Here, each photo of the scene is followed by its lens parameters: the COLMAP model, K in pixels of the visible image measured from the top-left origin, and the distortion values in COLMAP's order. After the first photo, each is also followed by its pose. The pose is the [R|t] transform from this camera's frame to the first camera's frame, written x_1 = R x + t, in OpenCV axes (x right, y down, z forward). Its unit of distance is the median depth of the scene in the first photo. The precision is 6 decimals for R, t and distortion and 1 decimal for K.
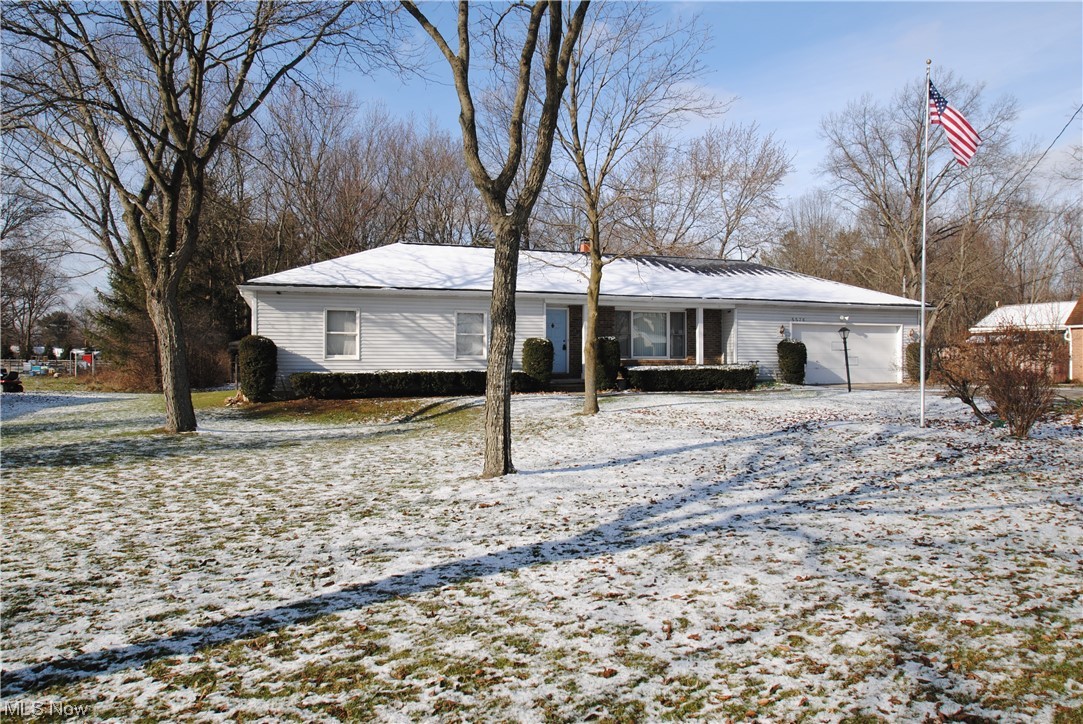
lens RADIAL K [[748.0, 0, 541.5], [0, 748.0, 362.0], [0, 0, 1]] dist [-0.024591, 0.000237]
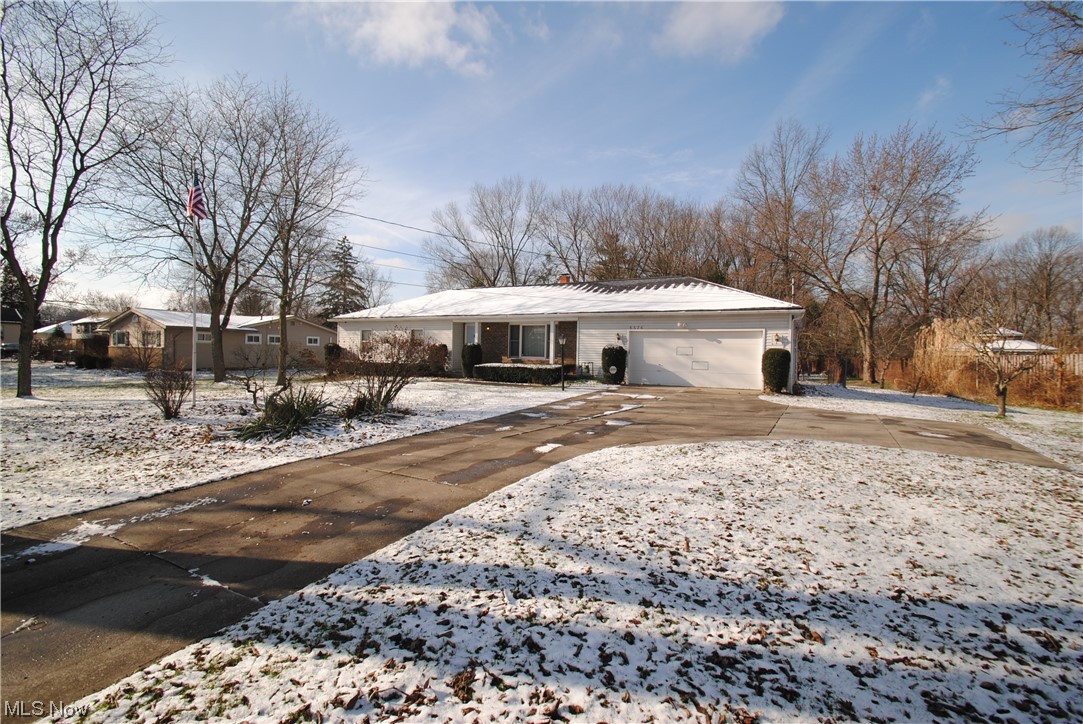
lens RADIAL K [[484.4, 0, 541.5], [0, 484.4, 362.0], [0, 0, 1]] dist [-0.014438, -0.000086]
pose [[0.669407, 0.027464, -0.742388, 0.815447], [-0.021246, 0.999615, 0.017822, -0.014950], [0.742592, 0.003842, 0.669733, 0.409280]]
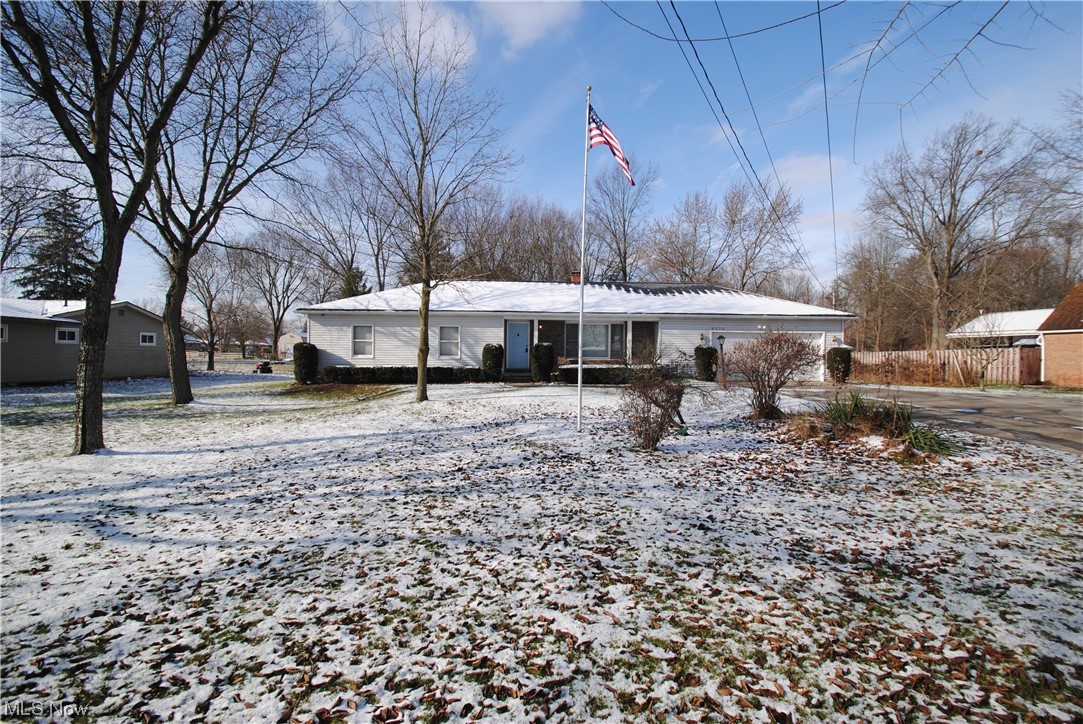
lens RADIAL K [[480.1, 0, 541.5], [0, 480.1, 362.0], [0, 0, 1]] dist [0.000542, 0.000066]
pose [[0.951621, 0.011904, -0.307045, 0.317837], [-0.008819, 0.999896, 0.011433, -0.008052], [0.307149, -0.008172, 0.951626, 0.147822]]
